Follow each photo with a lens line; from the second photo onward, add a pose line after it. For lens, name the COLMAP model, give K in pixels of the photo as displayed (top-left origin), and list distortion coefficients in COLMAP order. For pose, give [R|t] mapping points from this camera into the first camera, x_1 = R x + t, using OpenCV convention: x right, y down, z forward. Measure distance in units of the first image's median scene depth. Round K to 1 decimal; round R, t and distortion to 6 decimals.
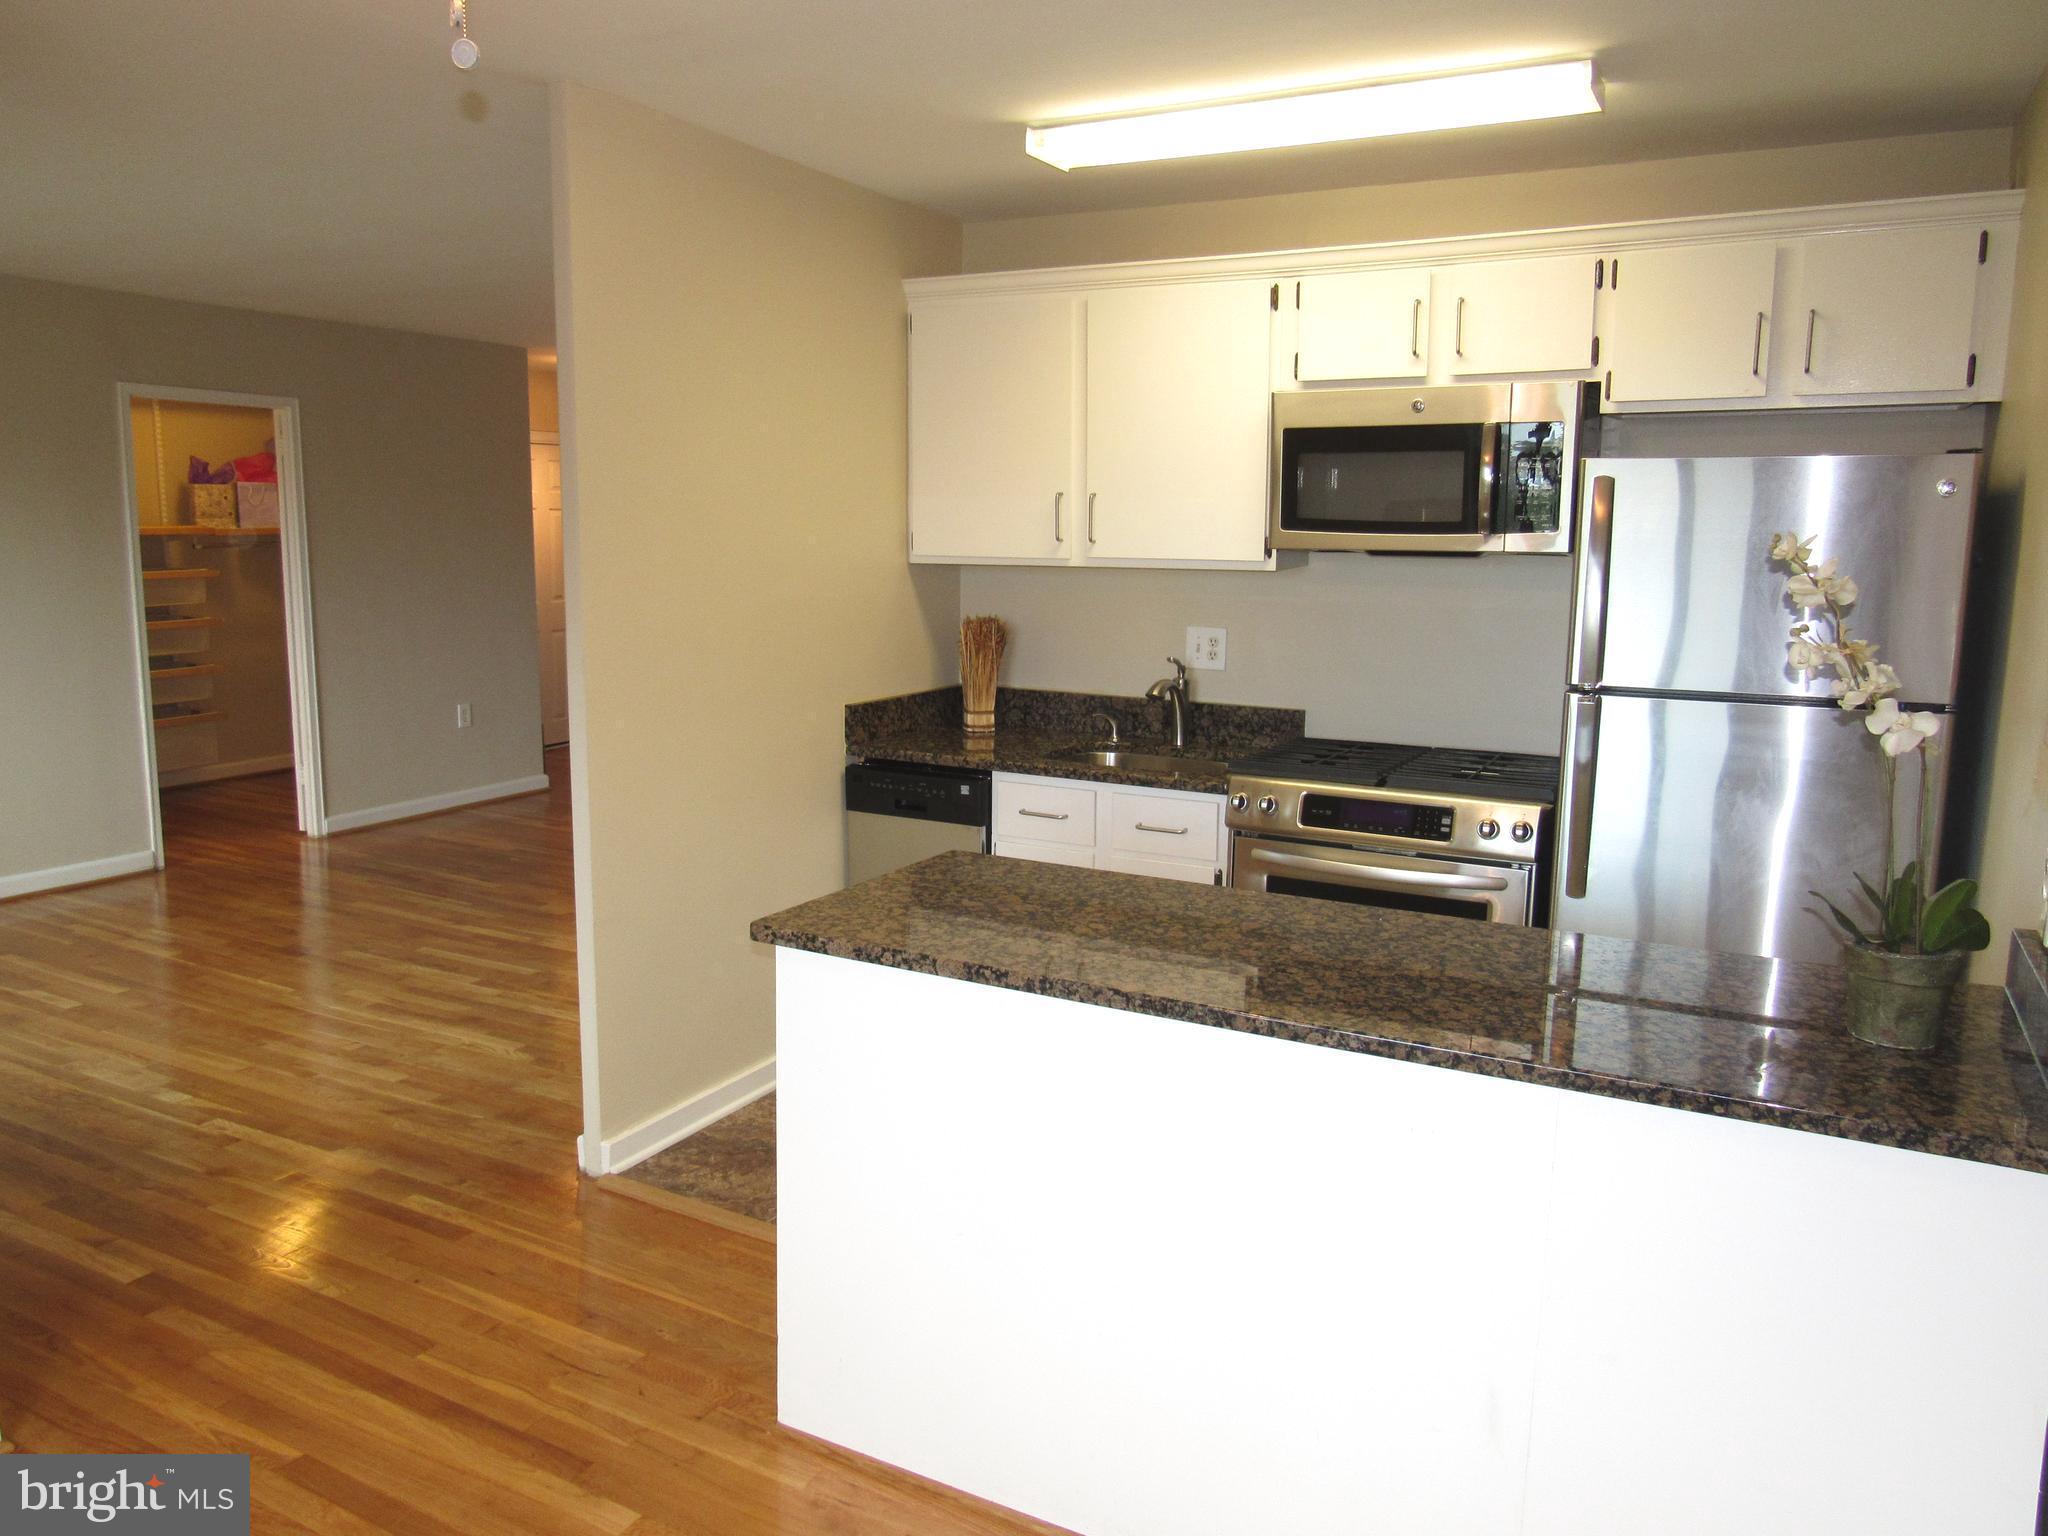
lens RADIAL K [[1421.3, 0, 1012.6], [0, 1421.3, 743.2], [0, 0, 1]] dist [-0.048116, 0.006350]
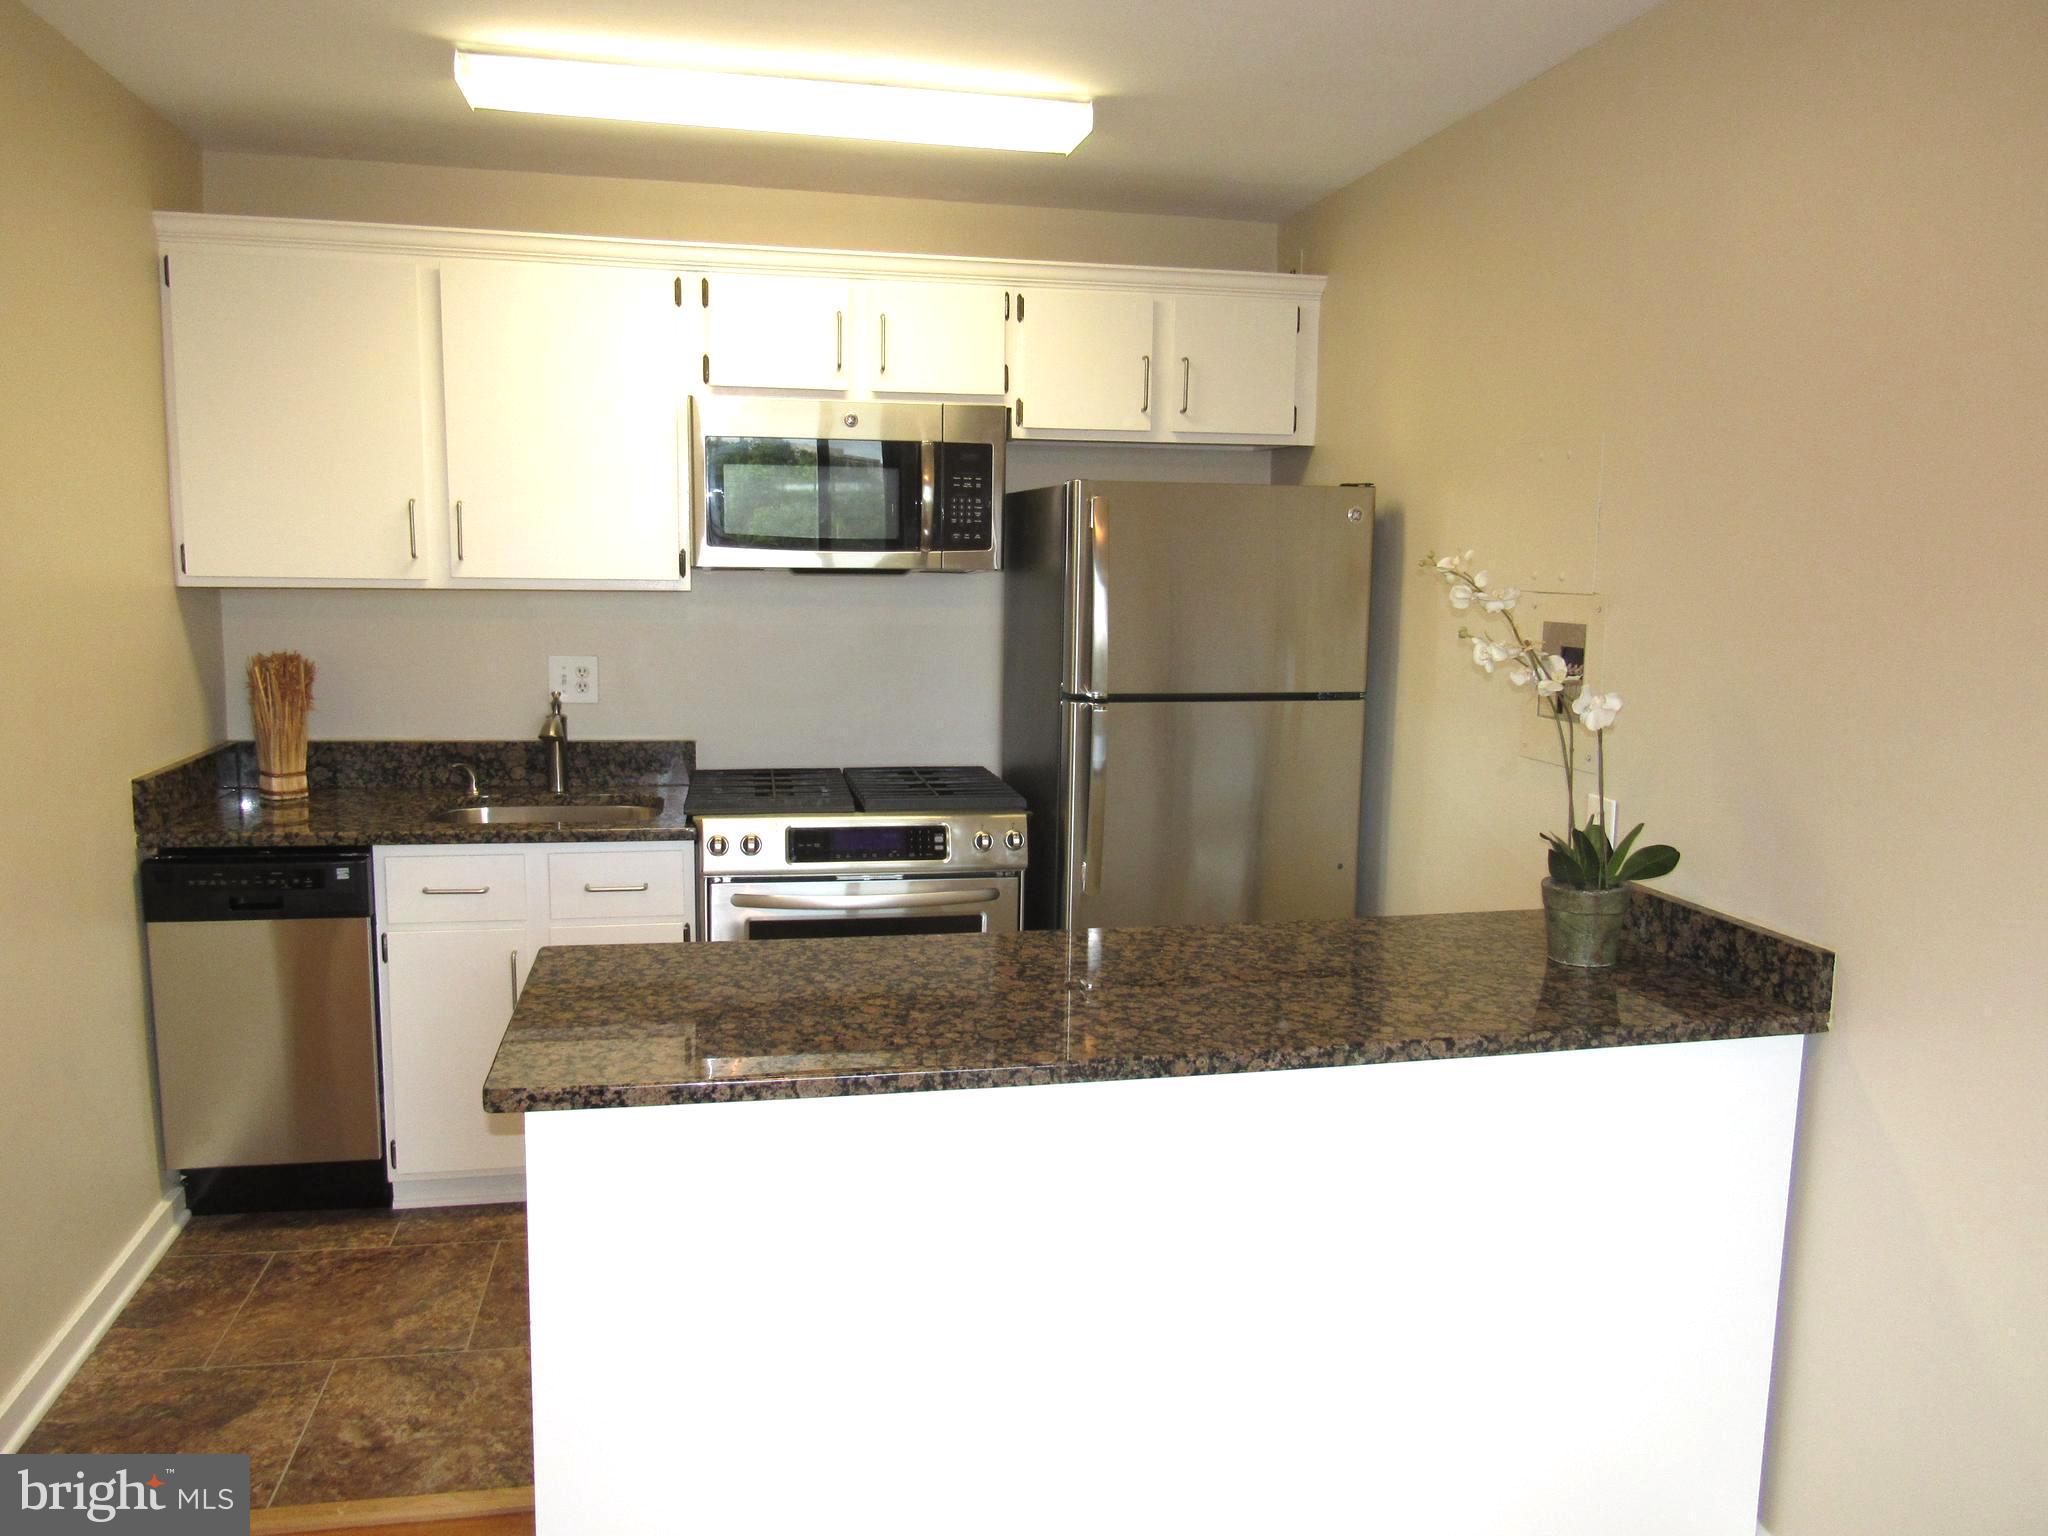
lens RADIAL K [[1430.8, 0, 1015.4], [0, 1430.8, 734.7], [0, 0, 1]] dist [-0.057465, 0.002499]
pose [[0.758168, -0.071881, 0.648085, -0.267954], [0.085193, 0.996306, 0.010839, -0.021692], [-0.646470, 0.046994, 0.761490, 0.176052]]
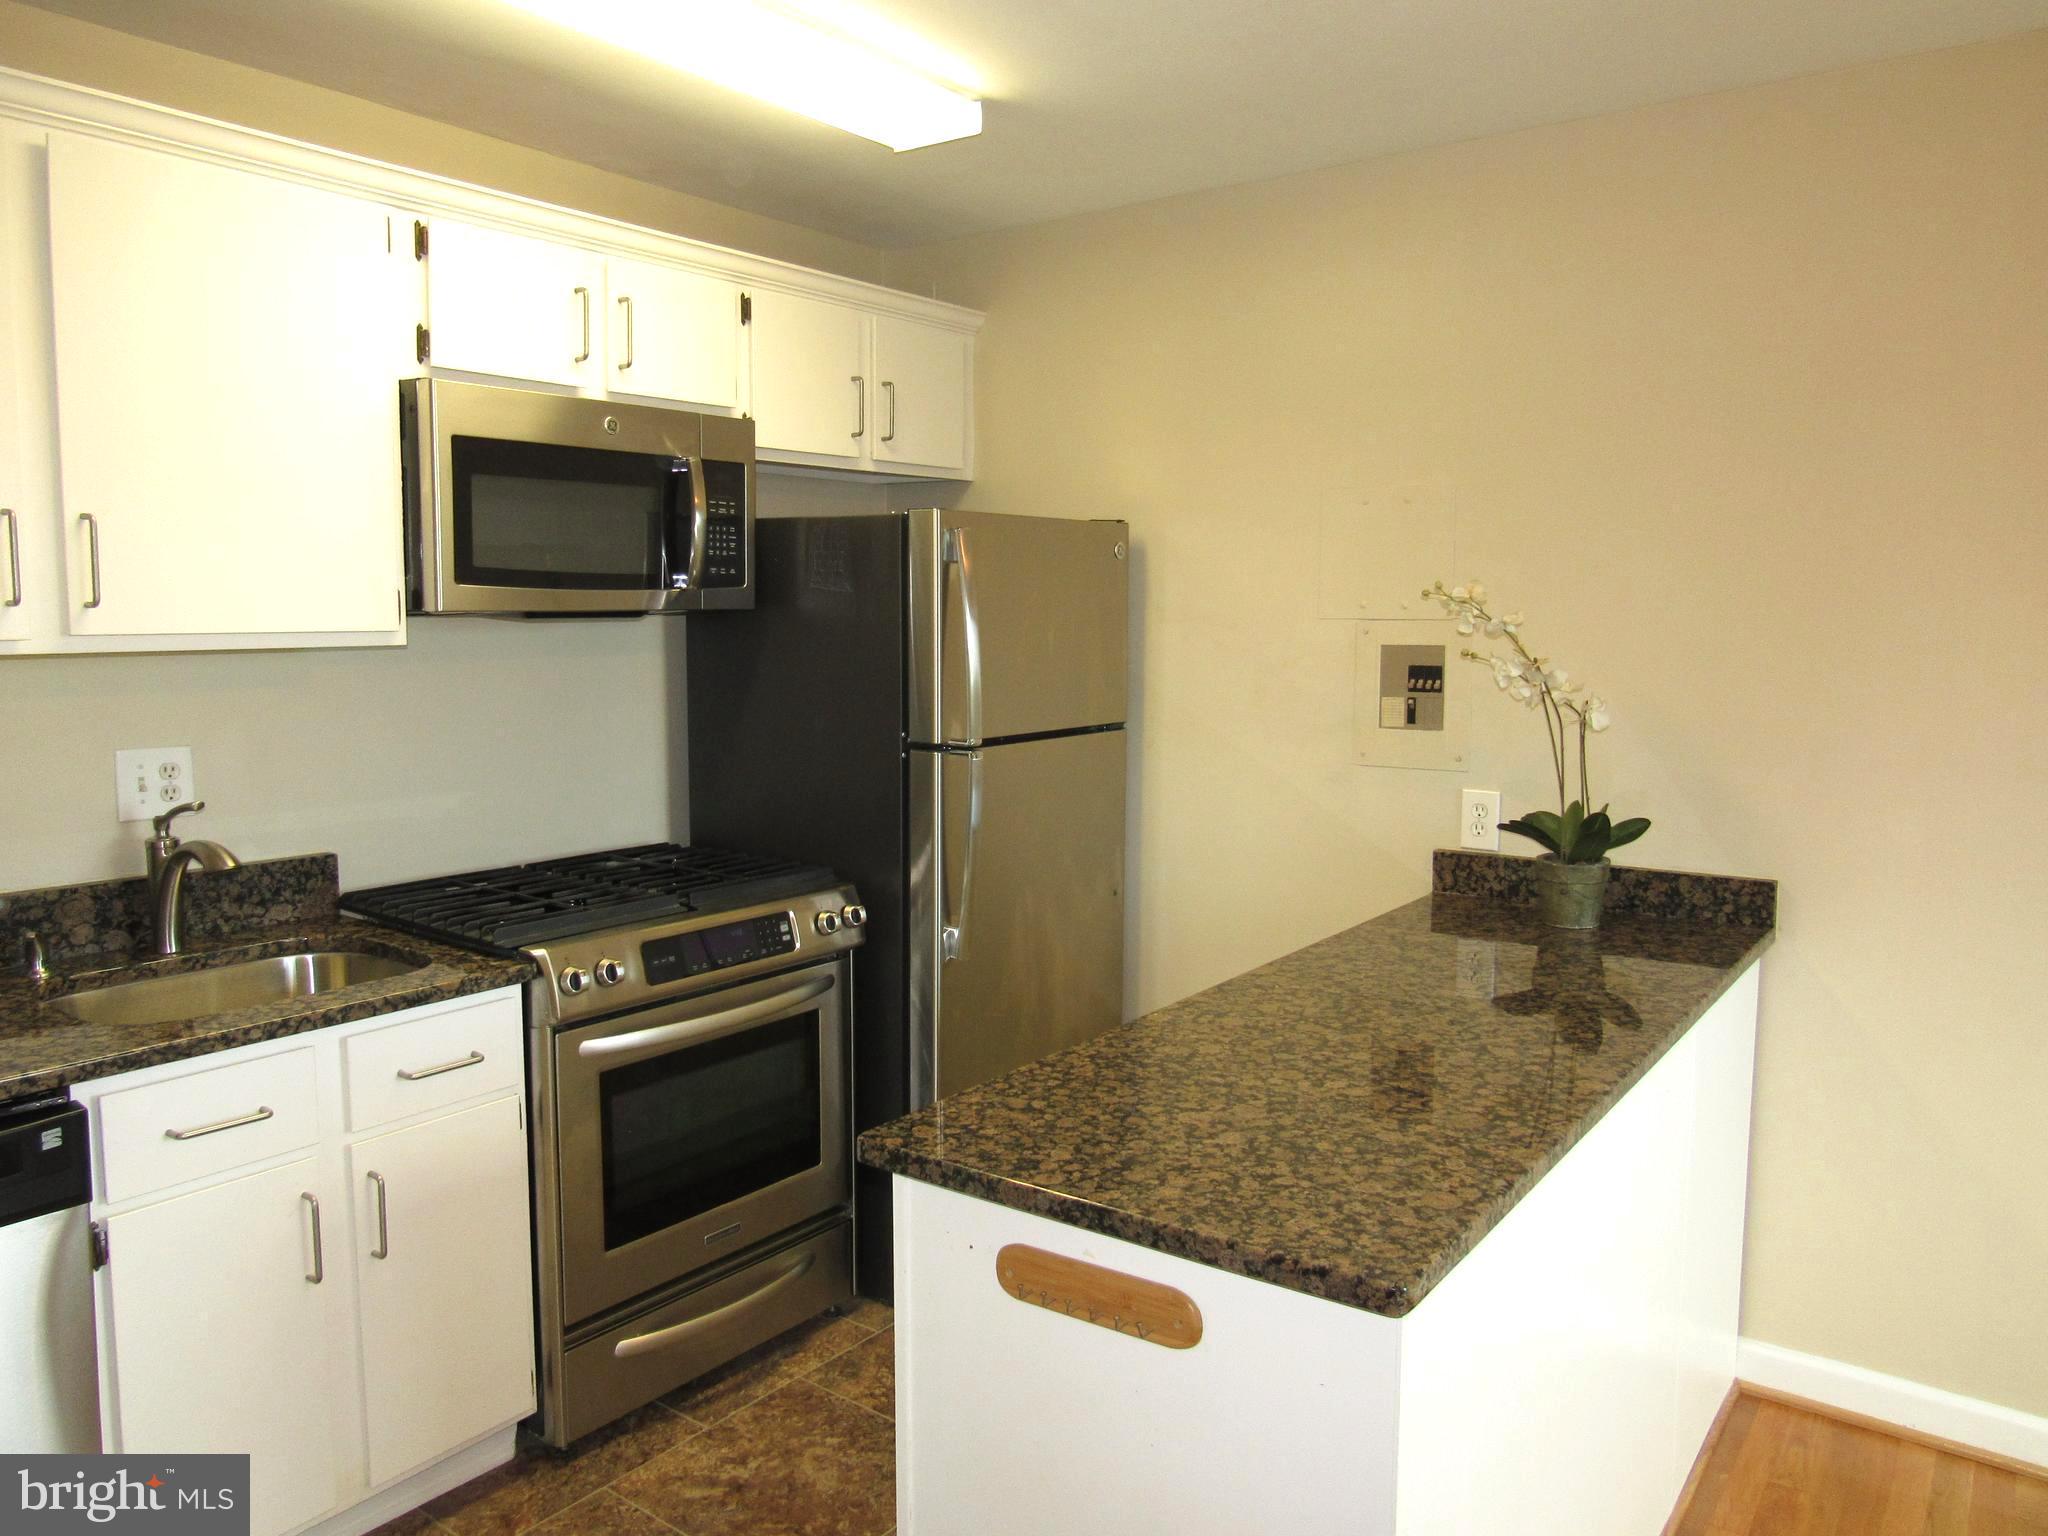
lens RADIAL K [[1430.8, 0, 1015.4], [0, 1430.8, 734.7], [0, 0, 1]] dist [-0.057465, 0.002499]
pose [[0.146340, -0.091494, 0.984994, -0.446935], [0.146616, 0.986723, 0.069872, -0.087068], [-0.978309, 0.134191, 0.157812, 0.643254]]
